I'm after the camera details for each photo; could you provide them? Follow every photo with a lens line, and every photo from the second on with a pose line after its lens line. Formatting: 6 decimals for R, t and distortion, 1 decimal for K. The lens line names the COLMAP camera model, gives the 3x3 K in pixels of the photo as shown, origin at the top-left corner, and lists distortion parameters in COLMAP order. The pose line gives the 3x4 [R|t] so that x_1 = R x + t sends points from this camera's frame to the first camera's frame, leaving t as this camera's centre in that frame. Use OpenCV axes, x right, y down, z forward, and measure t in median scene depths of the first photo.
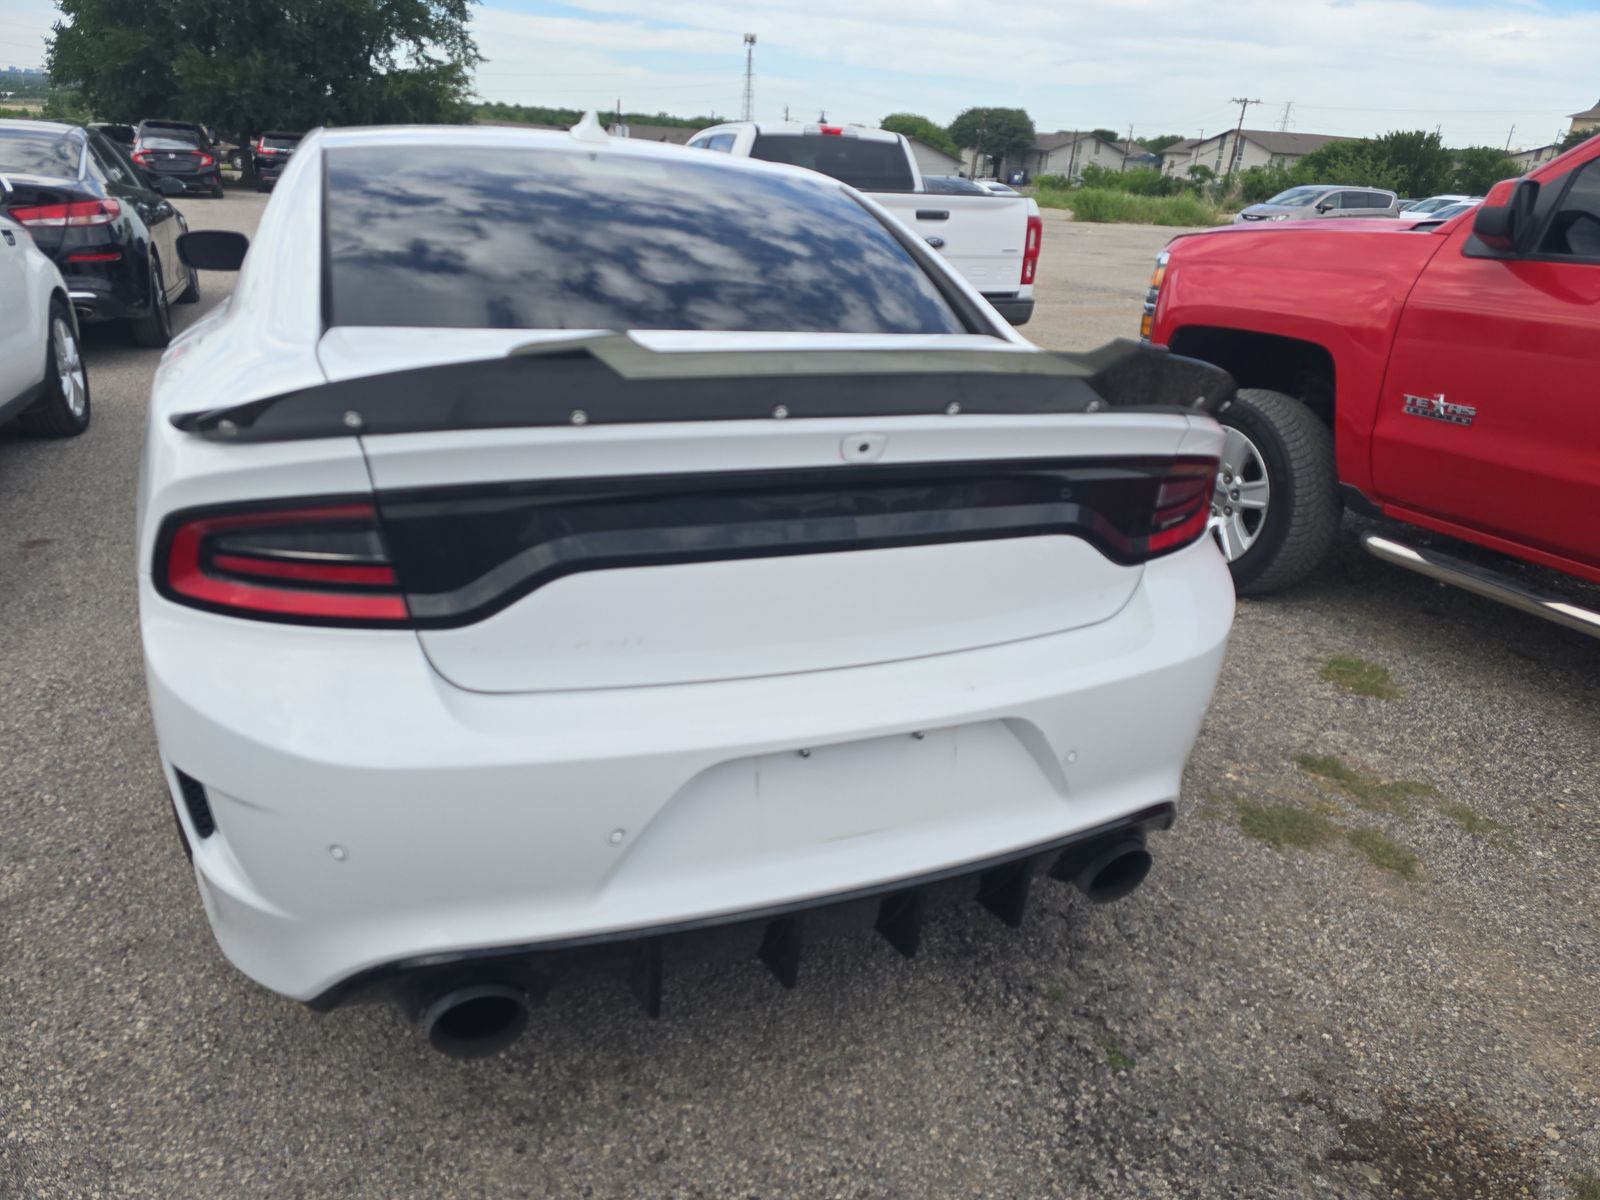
lens RADIAL K [[1067.8, 0, 800.0], [0, 1067.8, 600.0], [0, 0, 1]] dist [0.049625, -0.042476]
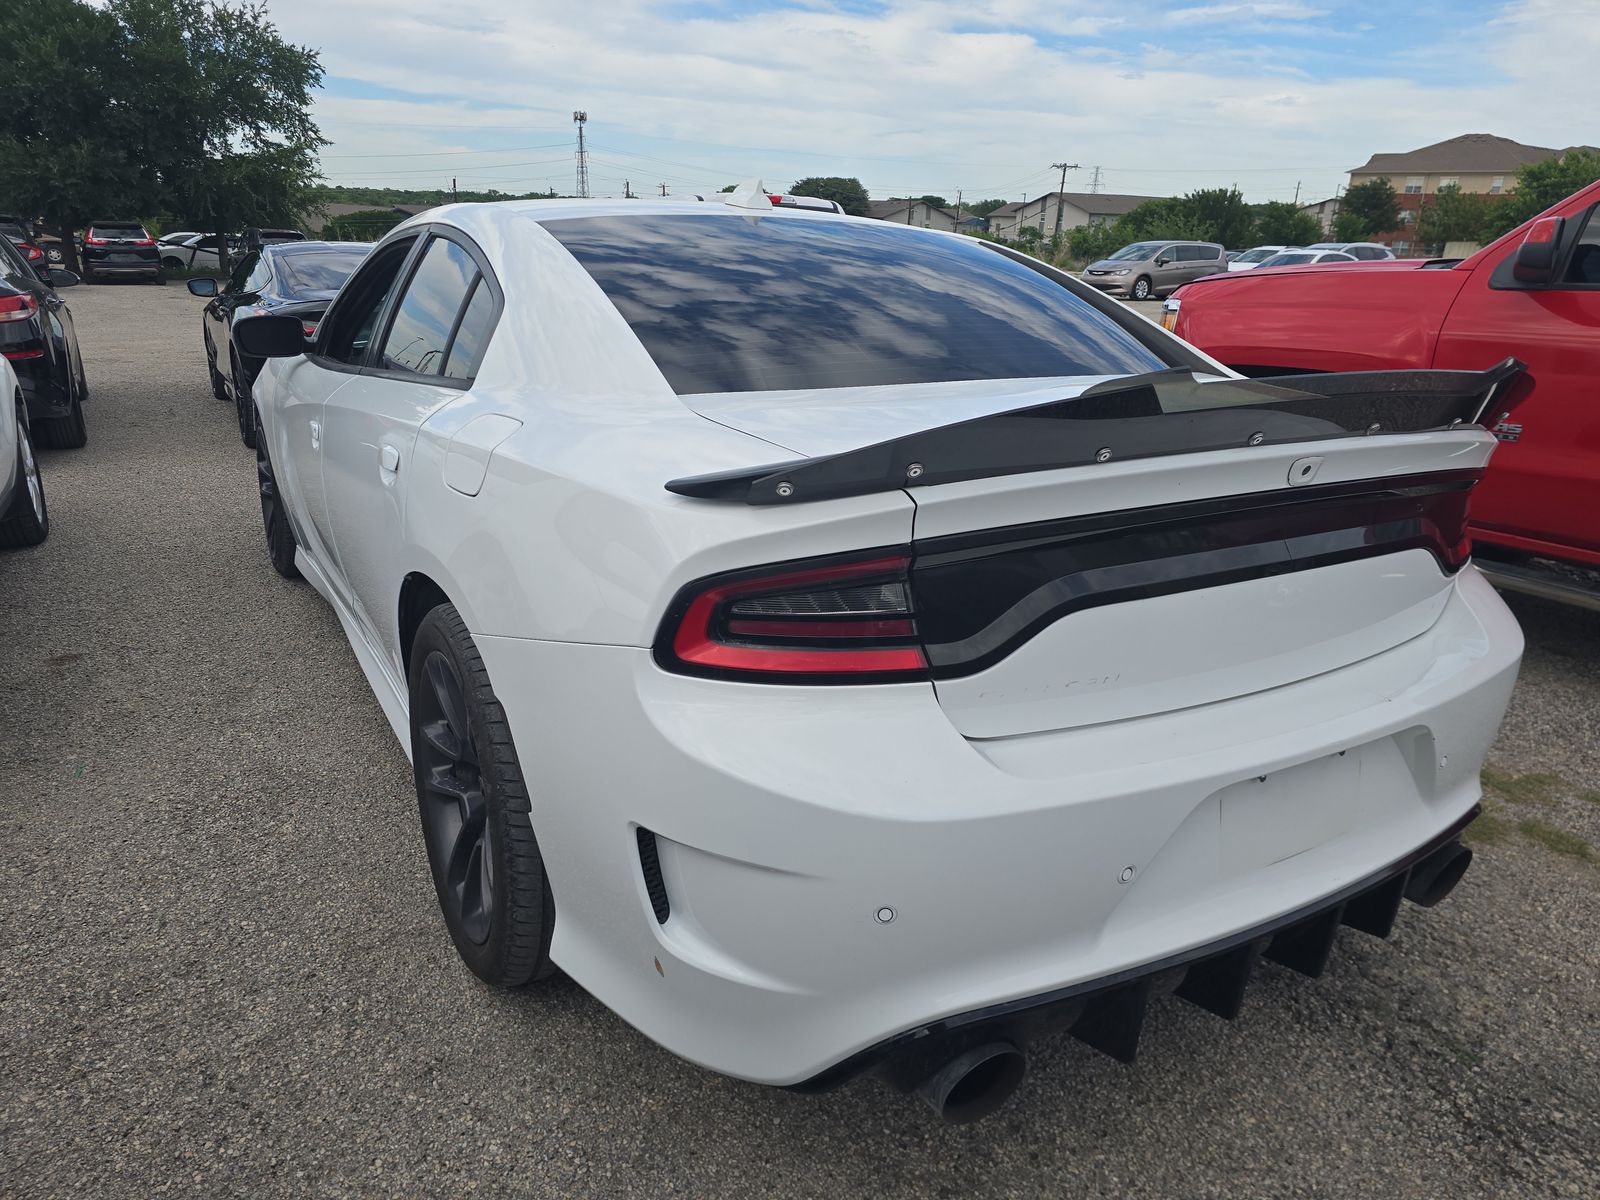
lens RADIAL K [[1085.8, 0, 800.0], [0, 1085.8, 600.0], [0, 0, 1]] dist [0.042901, -0.045039]
pose [[0.989555, -0.073908, 0.123768, -0.362528], [0.081420, 0.995062, -0.056773, 0.000545], [-0.118961, 0.066257, 0.990686, 0.010082]]
